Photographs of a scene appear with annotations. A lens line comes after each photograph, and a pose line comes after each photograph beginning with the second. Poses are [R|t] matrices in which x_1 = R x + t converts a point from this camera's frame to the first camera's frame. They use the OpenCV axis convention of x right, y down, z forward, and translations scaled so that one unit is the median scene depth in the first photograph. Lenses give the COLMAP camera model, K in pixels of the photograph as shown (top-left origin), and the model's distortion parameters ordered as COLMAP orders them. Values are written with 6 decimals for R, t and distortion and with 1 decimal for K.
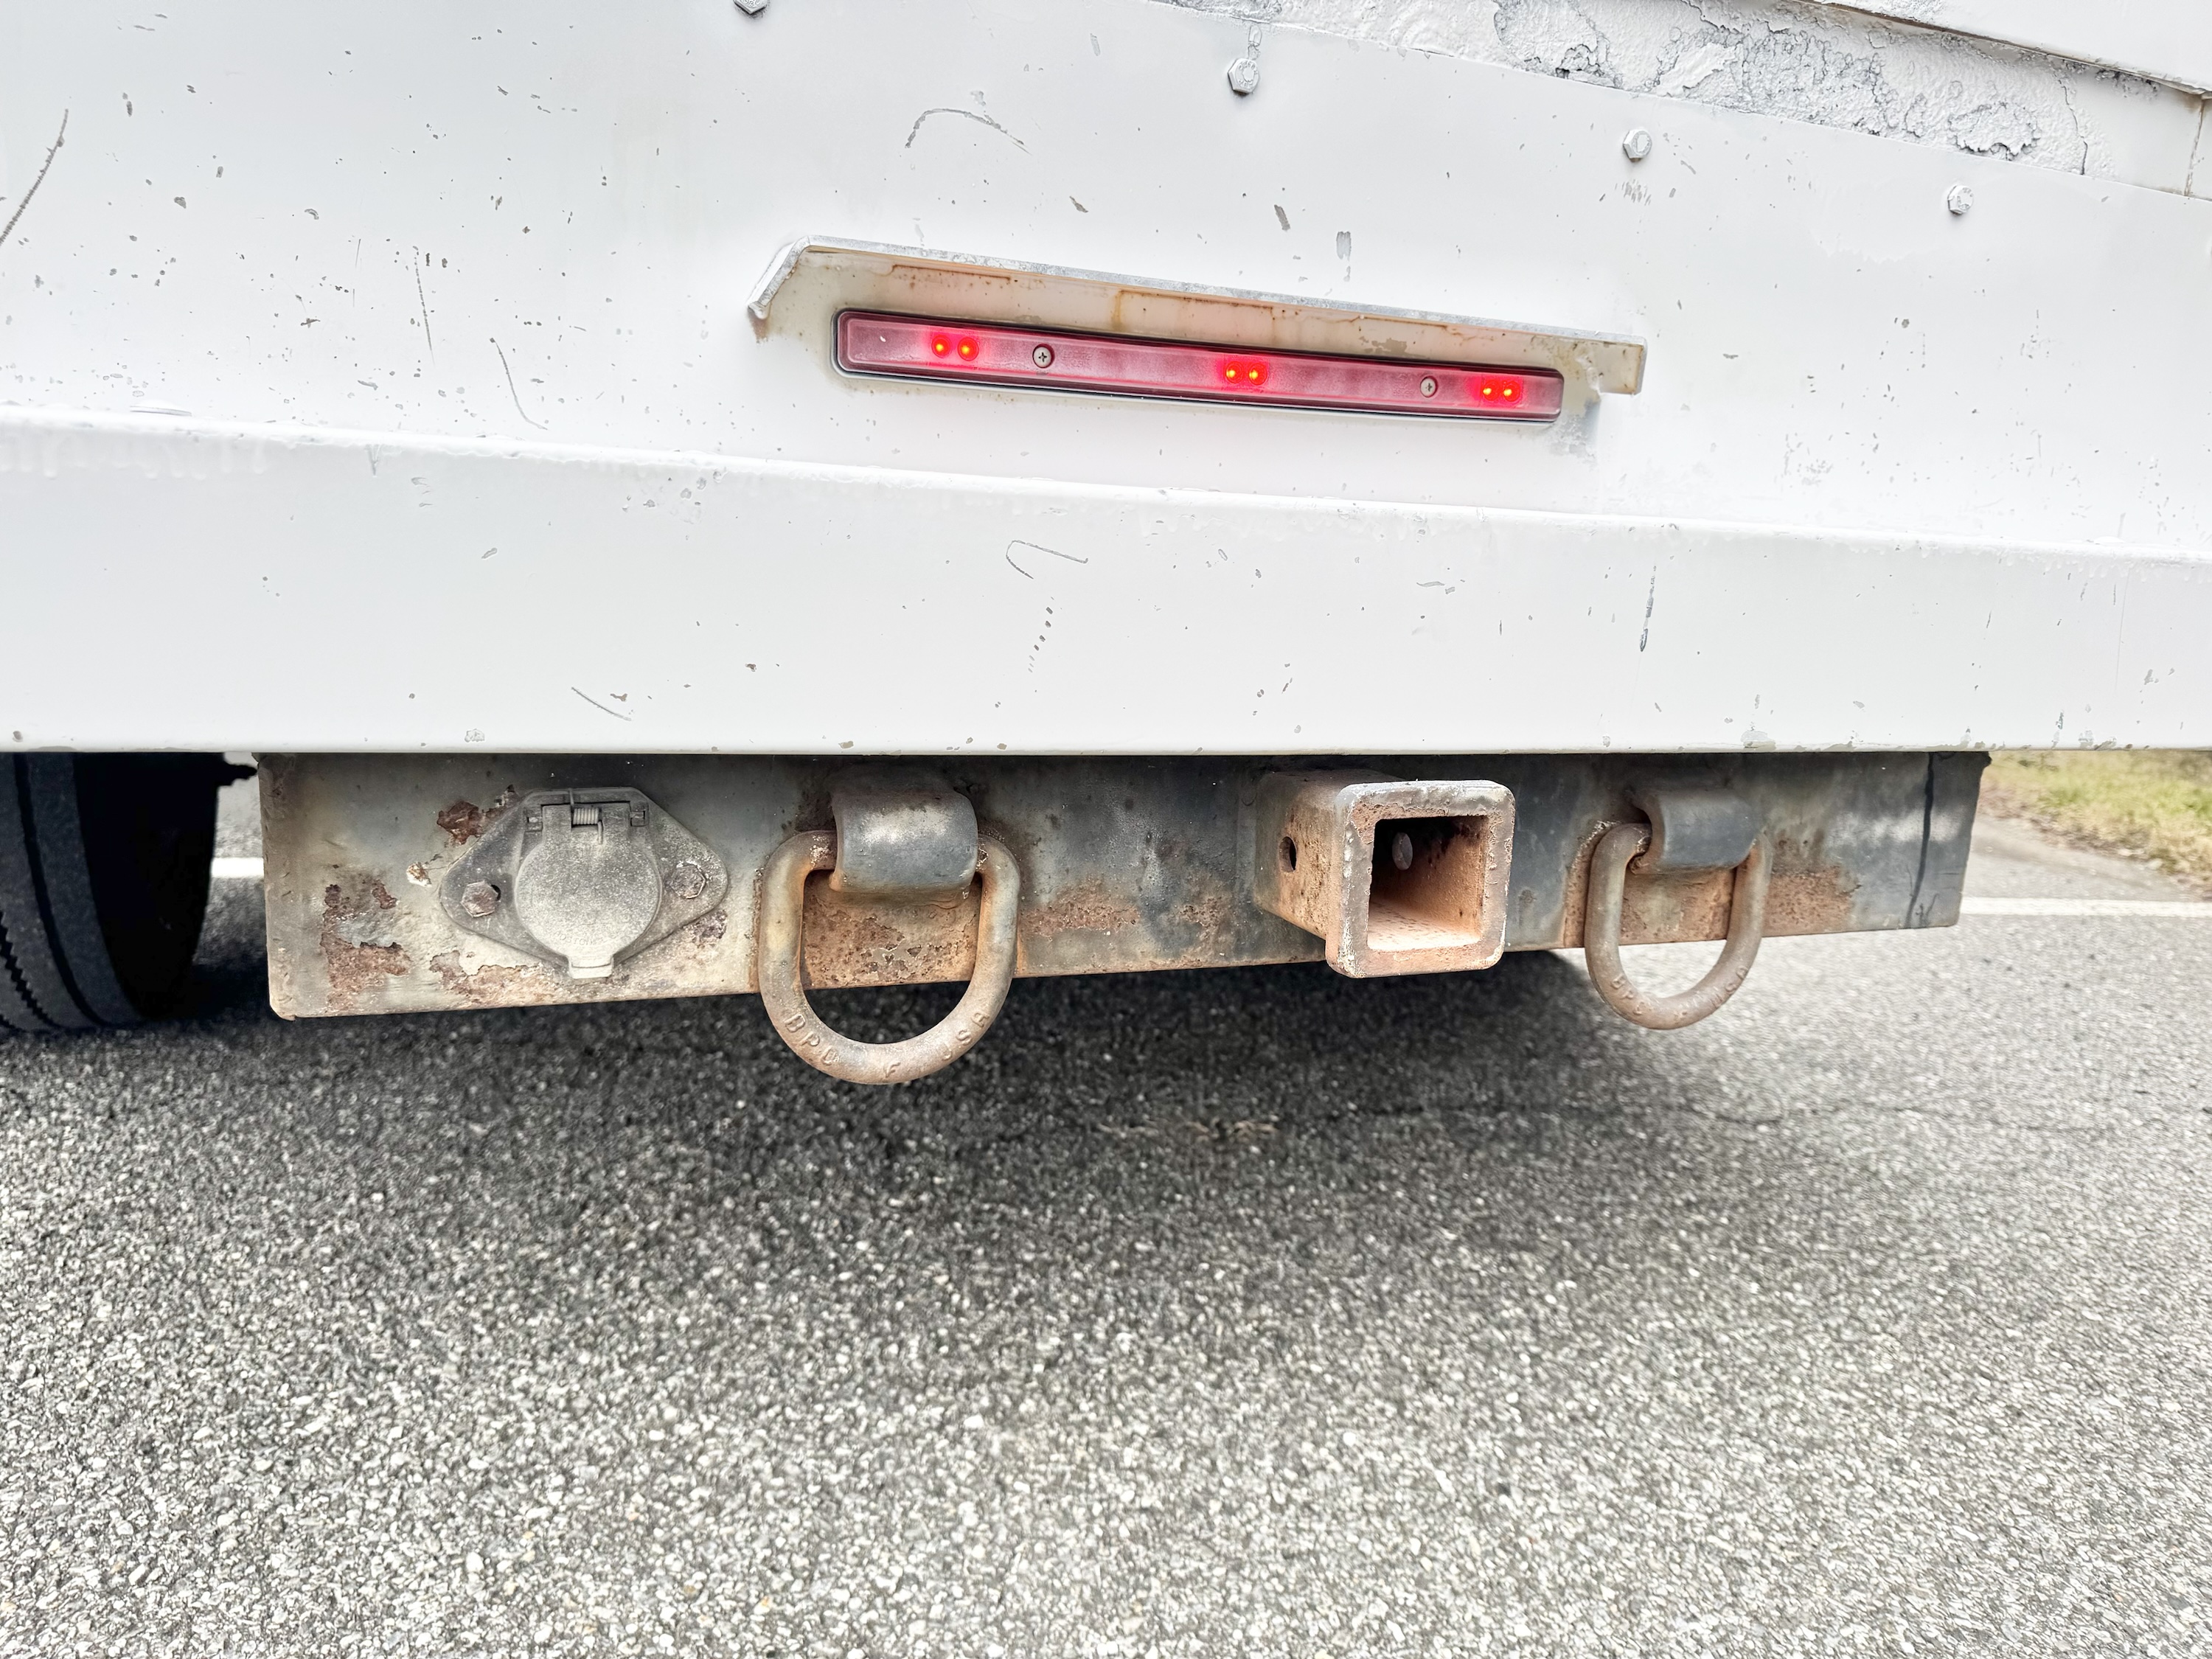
lens RADIAL K [[1567.3, 0, 1107.8], [0, 1567.3, 815.5], [0, 0, 1]] dist [0.030670, -0.031288]
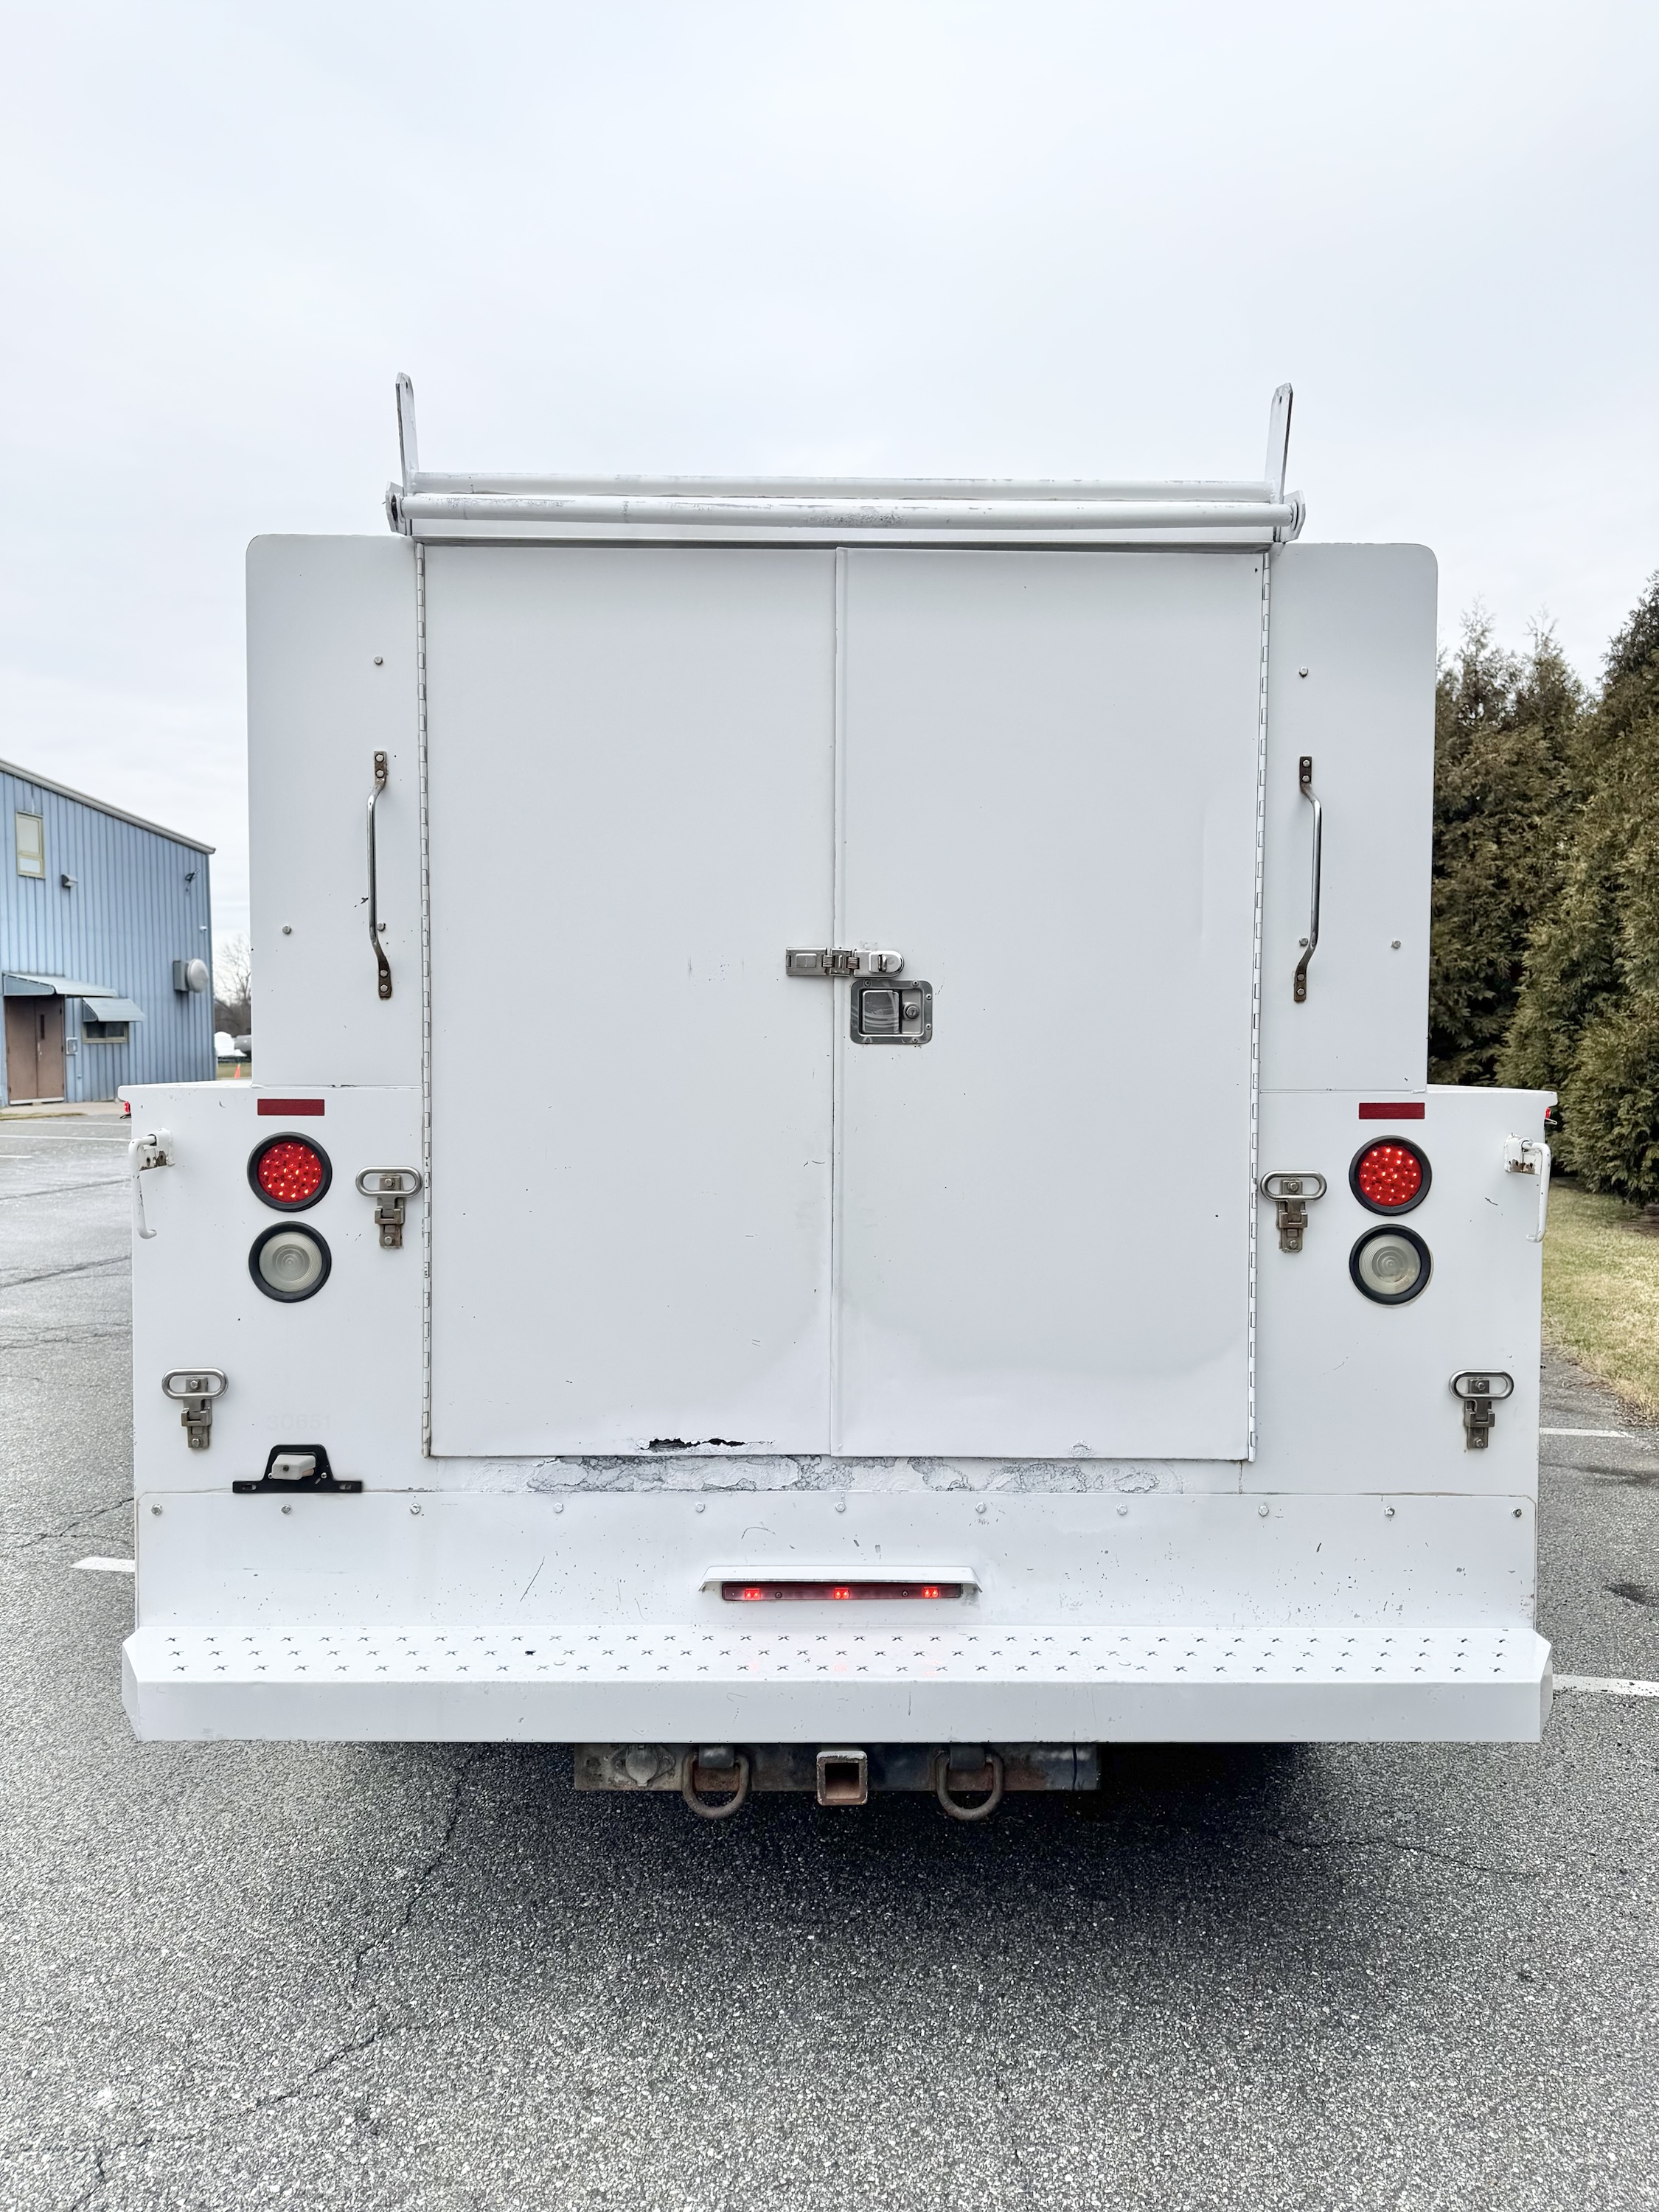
lens RADIAL K [[1567.3, 0, 834.5], [0, 1567.3, 1097.6], [0, 0, 1]] dist [0.030670, -0.031288]
pose [[0.939093, -0.039811, -0.341349, 0.934797], [-0.019457, 0.985515, -0.168467, -0.567996], [0.343112, 0.164848, 0.924716, -1.695237]]
